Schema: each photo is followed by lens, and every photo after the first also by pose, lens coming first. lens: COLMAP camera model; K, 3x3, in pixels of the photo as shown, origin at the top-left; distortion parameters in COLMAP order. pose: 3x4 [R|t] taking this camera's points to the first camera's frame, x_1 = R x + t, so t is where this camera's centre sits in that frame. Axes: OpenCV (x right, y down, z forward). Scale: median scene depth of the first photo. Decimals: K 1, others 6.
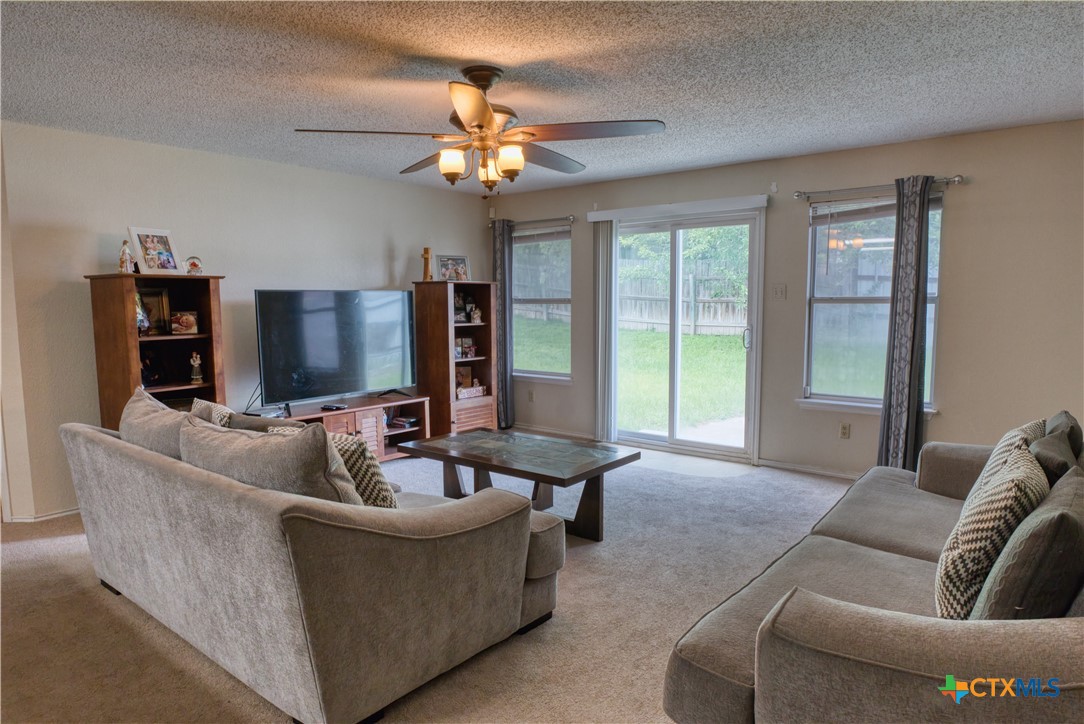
lens RADIAL K [[672.1, 0, 540.4], [0, 672.1, 366.5], [0, 0, 1]] dist [-0.027010, -0.005326]
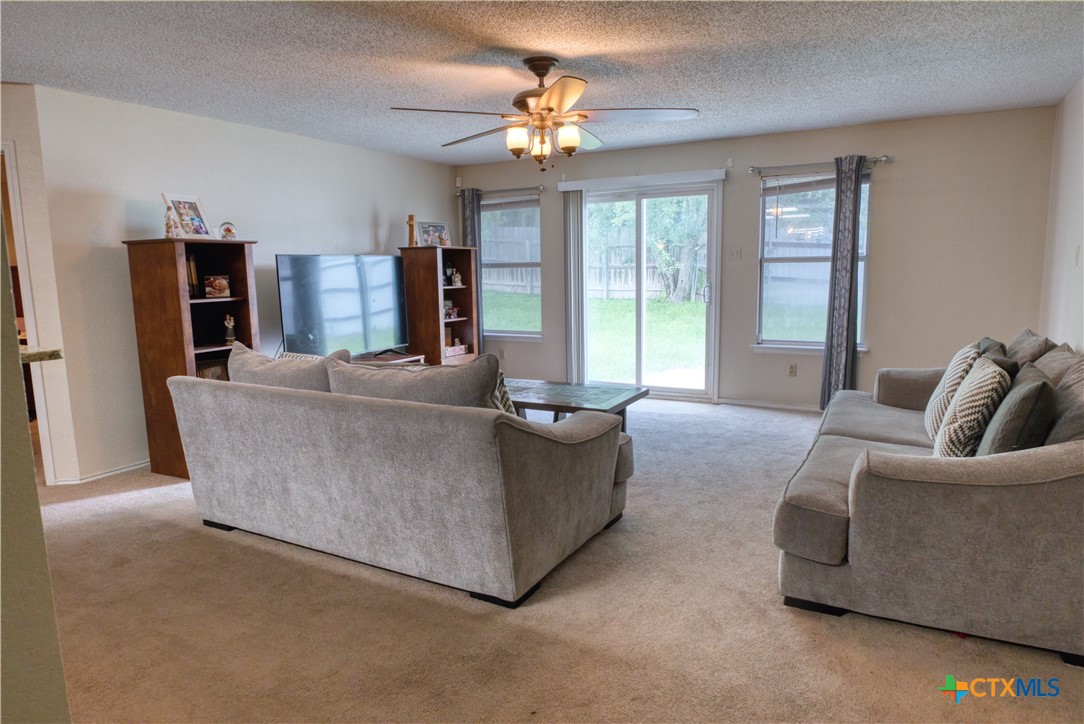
lens RADIAL K [[672.1, 0, 539.2], [0, 672.1, 361.8], [0, 0, 1]] dist [-0.027010, -0.005326]
pose [[0.985595, -0.034440, 0.165577, -0.216189], [0.028239, 0.998814, 0.039663, 0.025418], [-0.166747, -0.034416, 0.985399, -0.117446]]
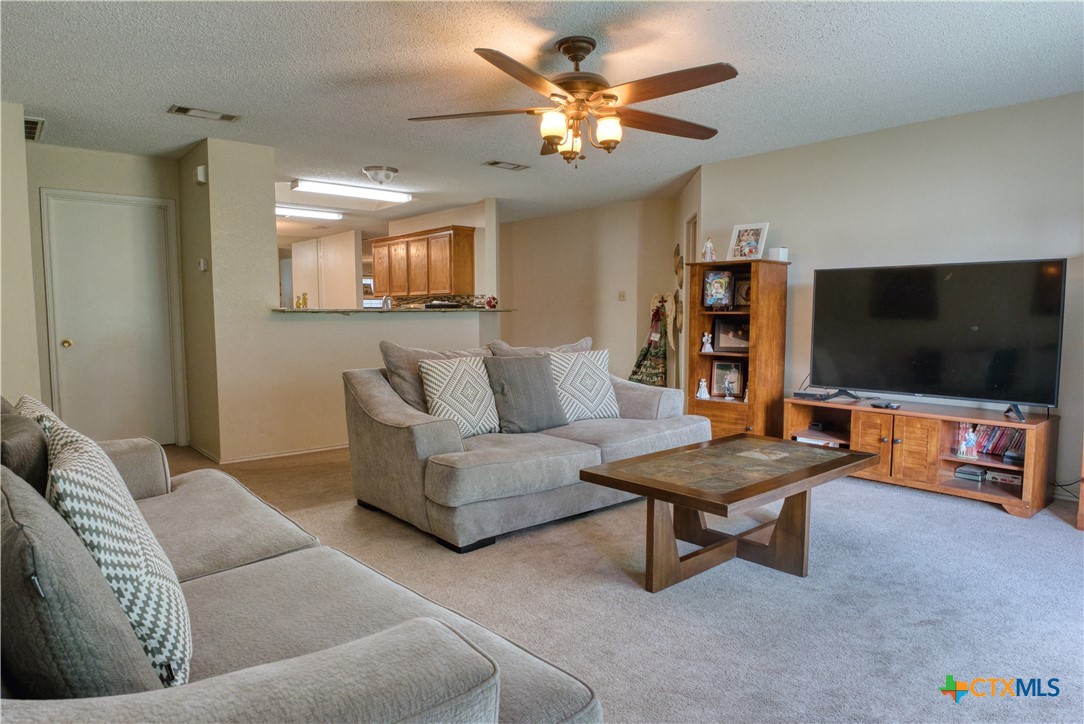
lens RADIAL K [[672.1, 0, 542.2], [0, 672.1, 365.1], [0, 0, 1]] dist [-0.027010, -0.005326]
pose [[-0.175015, 0.084655, -0.980920, 0.696055], [-0.096120, 0.990068, 0.102594, -0.039906], [0.979863, 0.112241, -0.165140, 0.845451]]
